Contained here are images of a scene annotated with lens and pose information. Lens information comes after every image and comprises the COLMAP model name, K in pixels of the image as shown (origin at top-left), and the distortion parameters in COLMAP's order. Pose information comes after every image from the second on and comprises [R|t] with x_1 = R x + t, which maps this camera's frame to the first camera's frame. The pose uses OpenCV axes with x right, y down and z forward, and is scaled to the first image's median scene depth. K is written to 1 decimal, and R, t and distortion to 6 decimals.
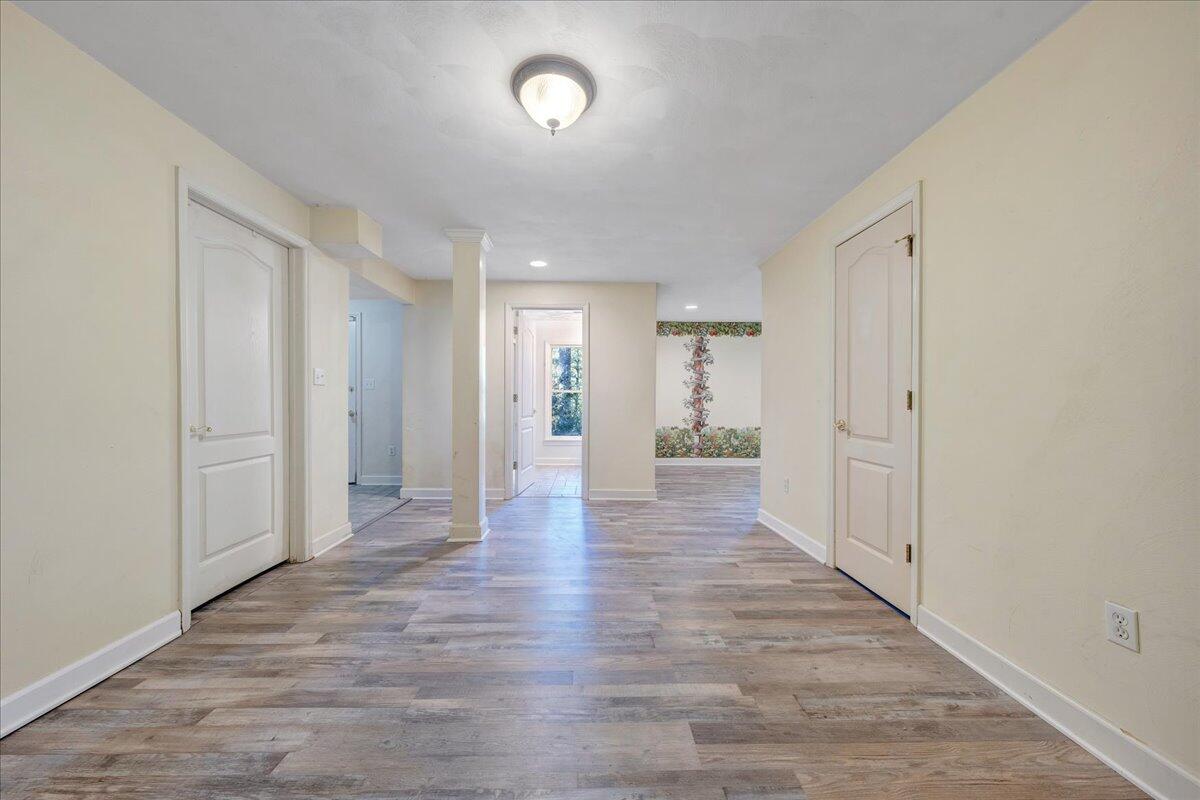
lens RADIAL K [[408.3, 0, 595.6], [0, 408.3, 400.5], [0, 0, 1]] dist [-0.001511, 0.000532]
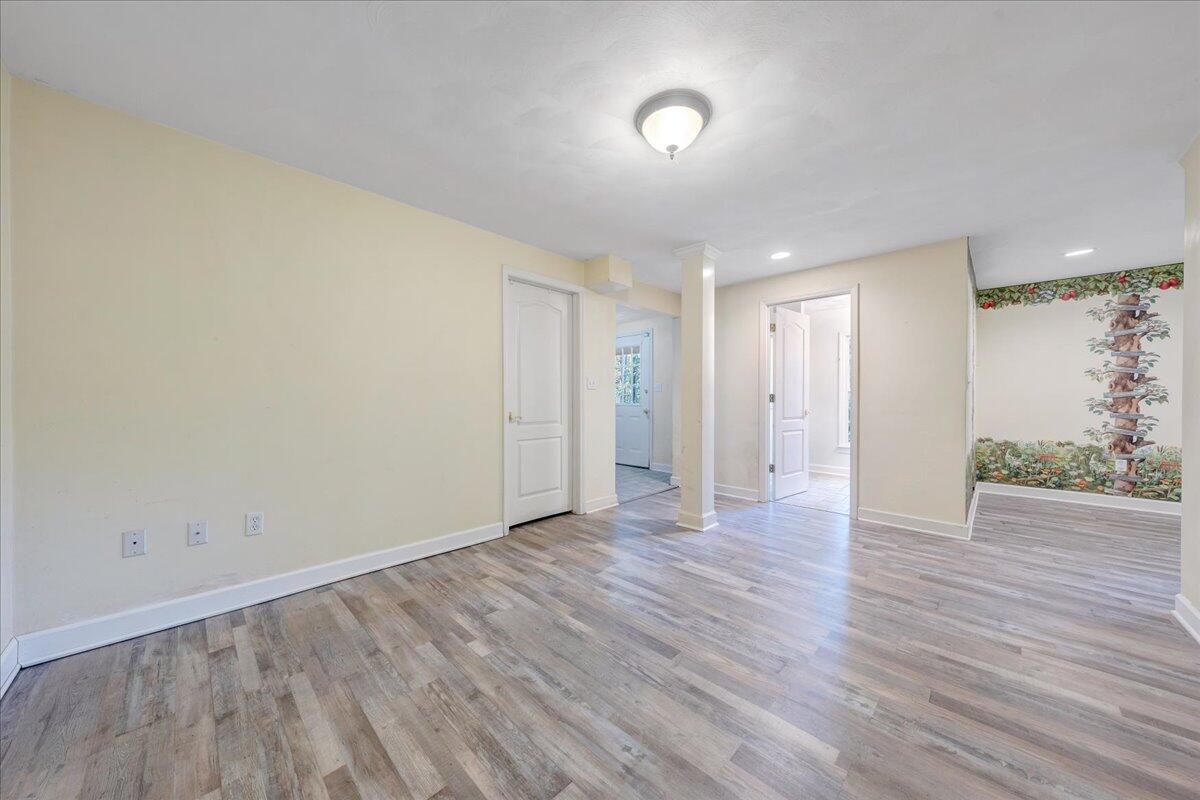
lens RADIAL K [[408.3, 0, 596.5], [0, 408.3, 401.3], [0, 0, 1]] dist [-0.001511, 0.000532]
pose [[0.699944, 0.001452, -0.714196, 0.359362], [-0.001068, 0.999999, 0.000987, 0.001818], [0.714197, 0.000072, 0.699945, 0.056729]]
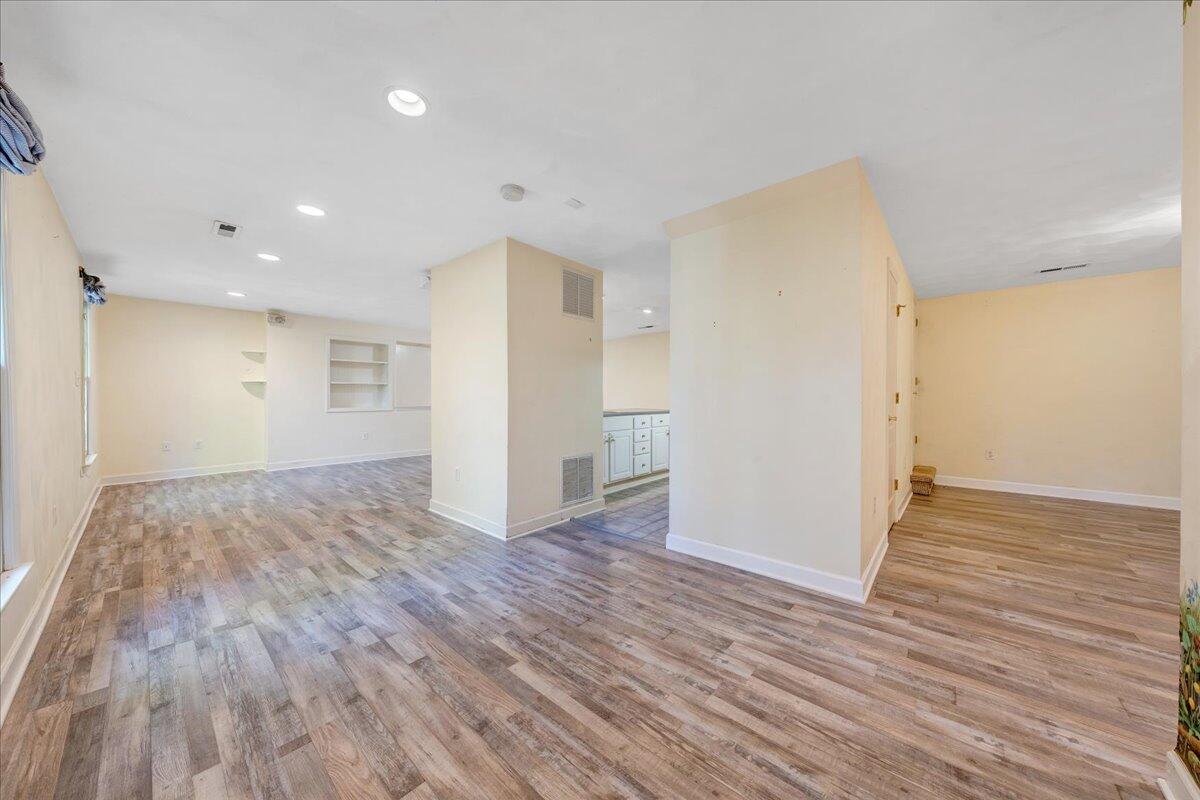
lens RADIAL K [[408.3, 0, 594.0], [0, 408.3, 398.2], [0, 0, 1]] dist [-0.001511, 0.000532]
pose [[-0.737080, -0.007085, 0.675768, 0.428941], [-0.003239, 0.999971, 0.006951, -0.005307], [-0.675797, 0.002934, -0.737081, 2.522561]]
